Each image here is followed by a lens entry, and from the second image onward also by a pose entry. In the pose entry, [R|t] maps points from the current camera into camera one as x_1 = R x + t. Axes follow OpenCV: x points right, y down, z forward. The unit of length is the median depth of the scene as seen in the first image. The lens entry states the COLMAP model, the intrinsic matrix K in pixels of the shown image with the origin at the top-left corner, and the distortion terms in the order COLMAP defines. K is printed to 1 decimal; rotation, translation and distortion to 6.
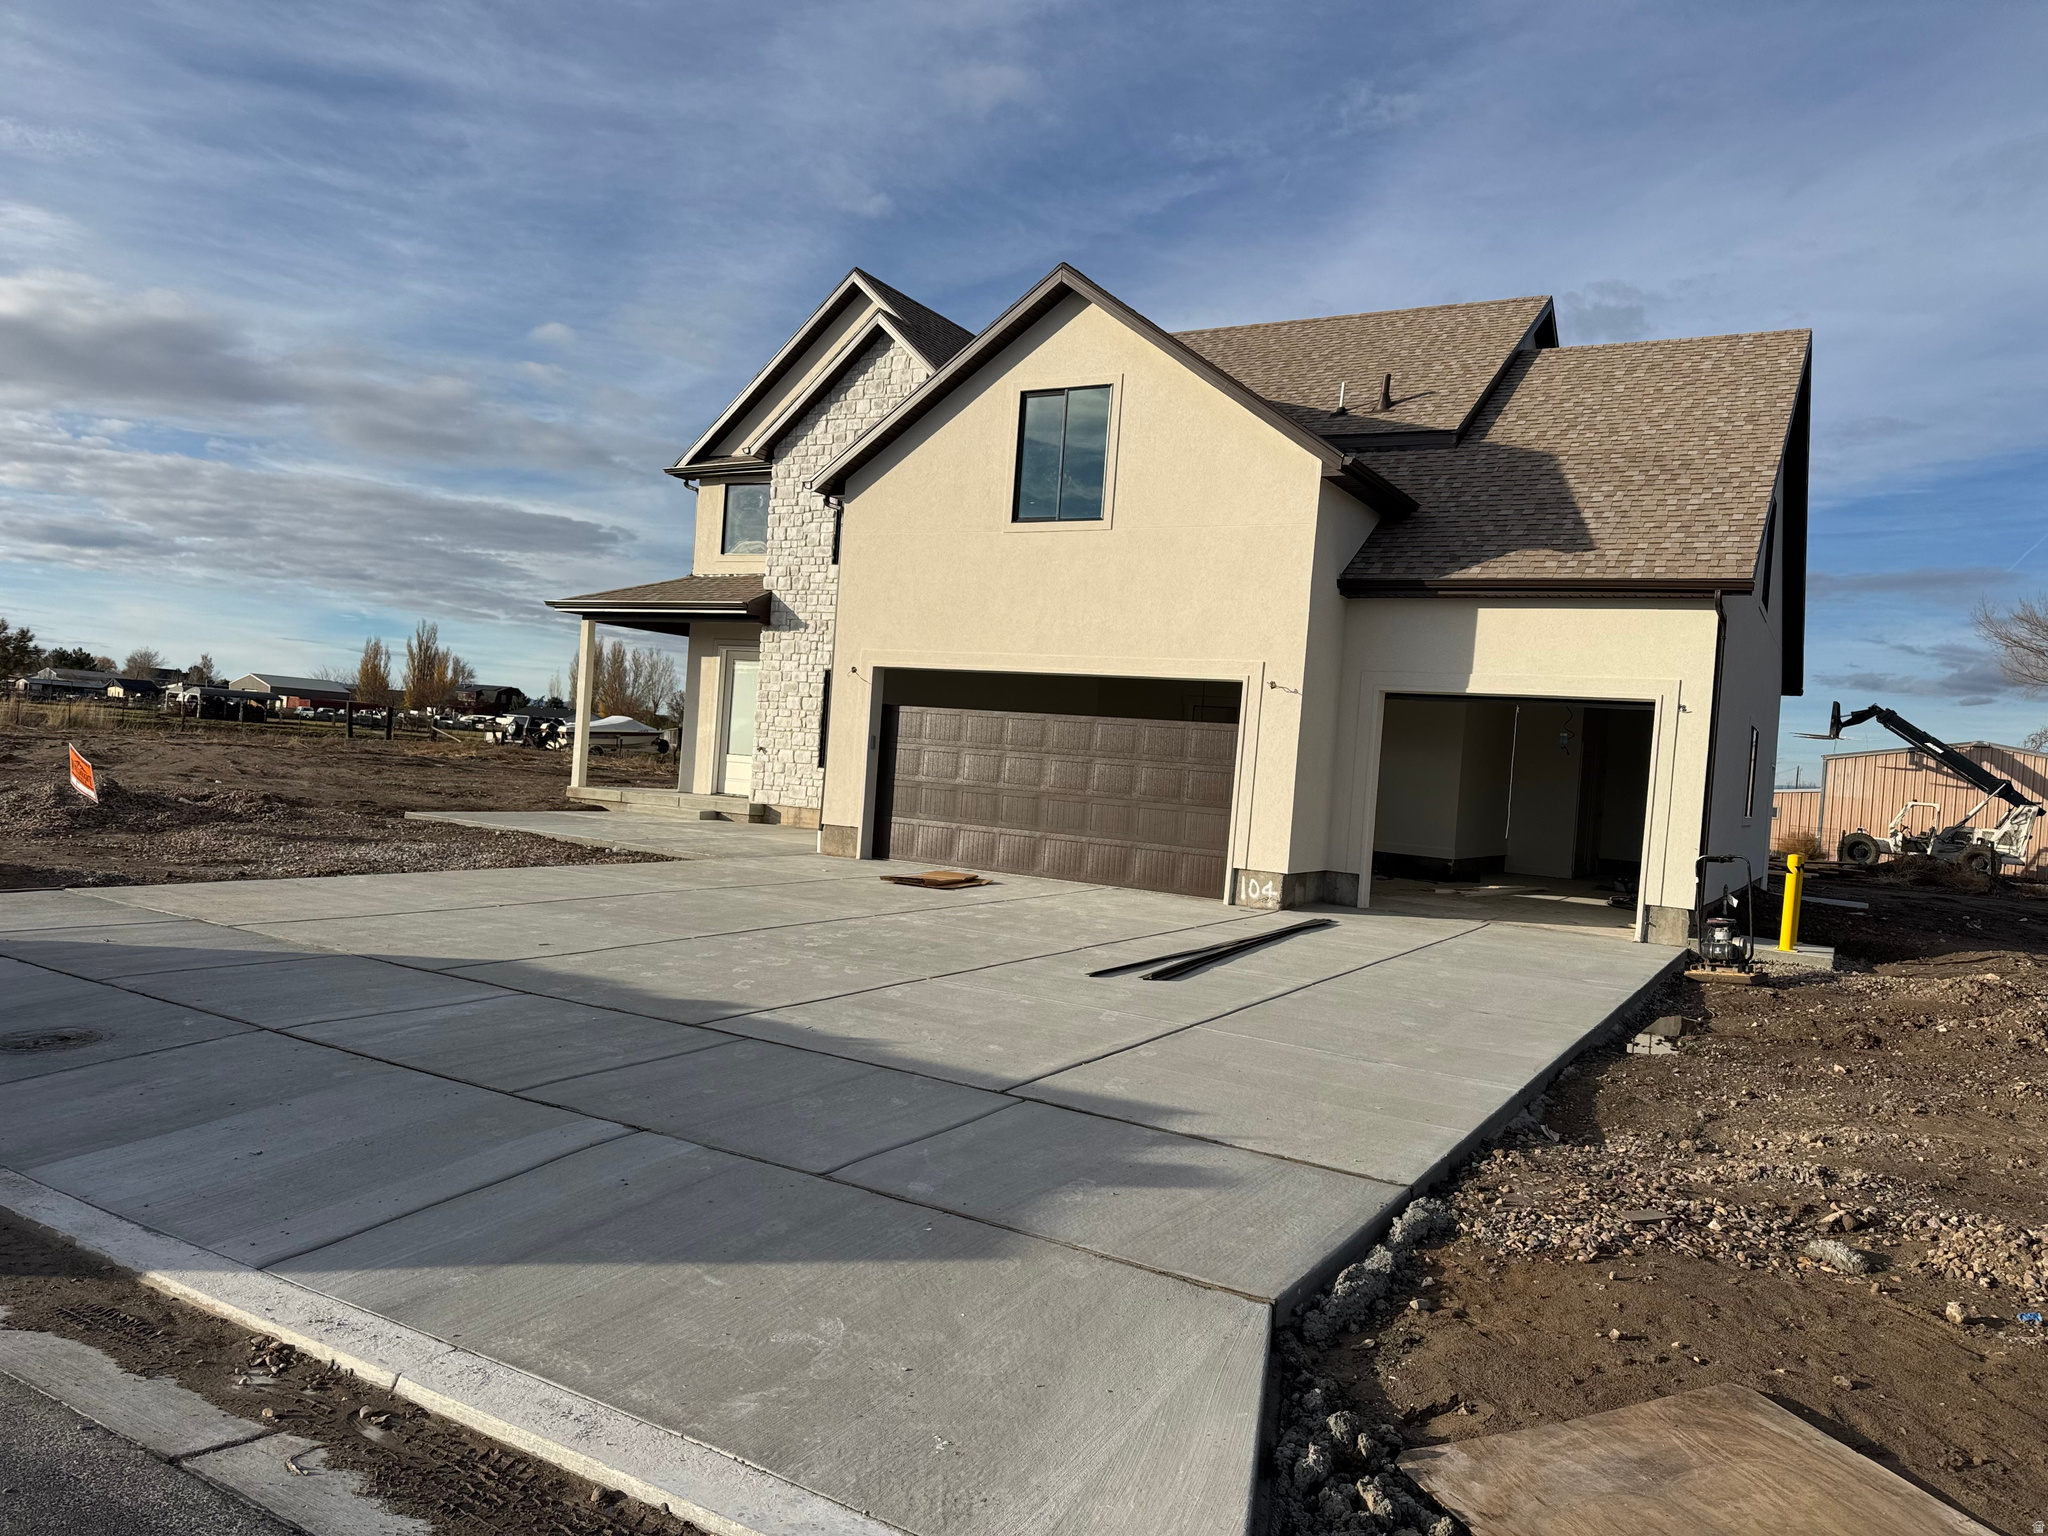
lens RADIAL K [[1427.4, 0, 1017.7], [0, 1427.4, 759.9], [0, 0, 1]] dist [0.170791, -0.320762]
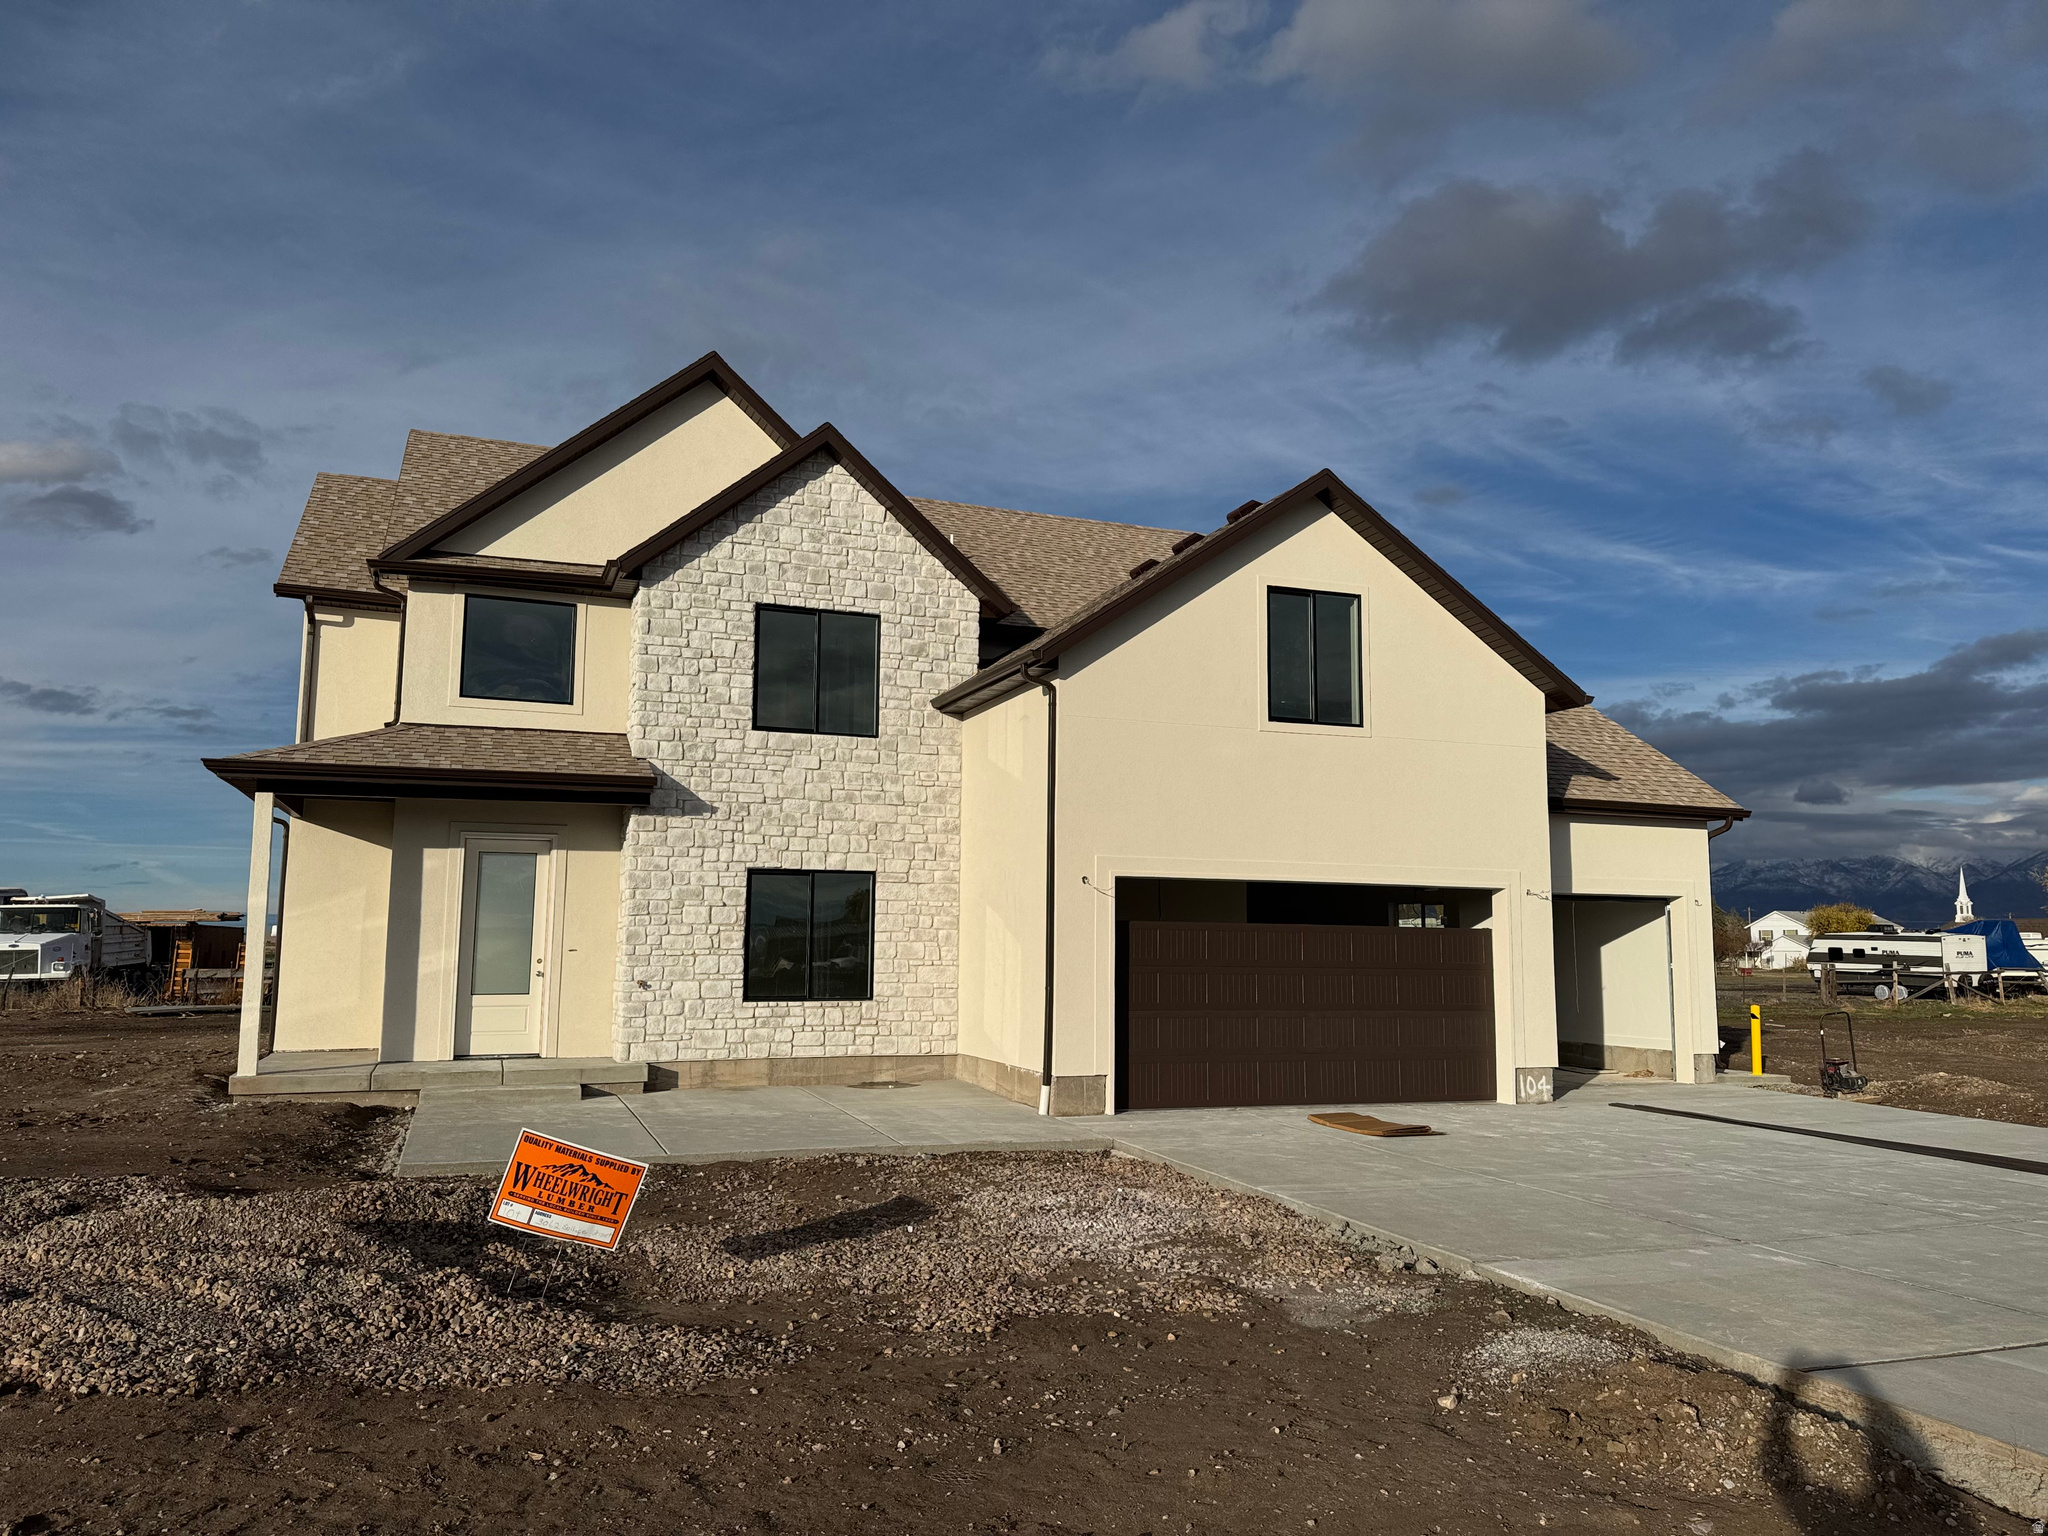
lens RADIAL K [[1382.2, 0, 1024.0], [0, 1382.2, 768.0], [0, 0, 1]] dist [0.088940, -0.041285]
pose [[0.611063, 0.031167, 0.790968, -0.616192], [0.037409, 0.996971, -0.068184, -0.060097], [-0.790698, 0.071254, 0.608046, 0.436899]]
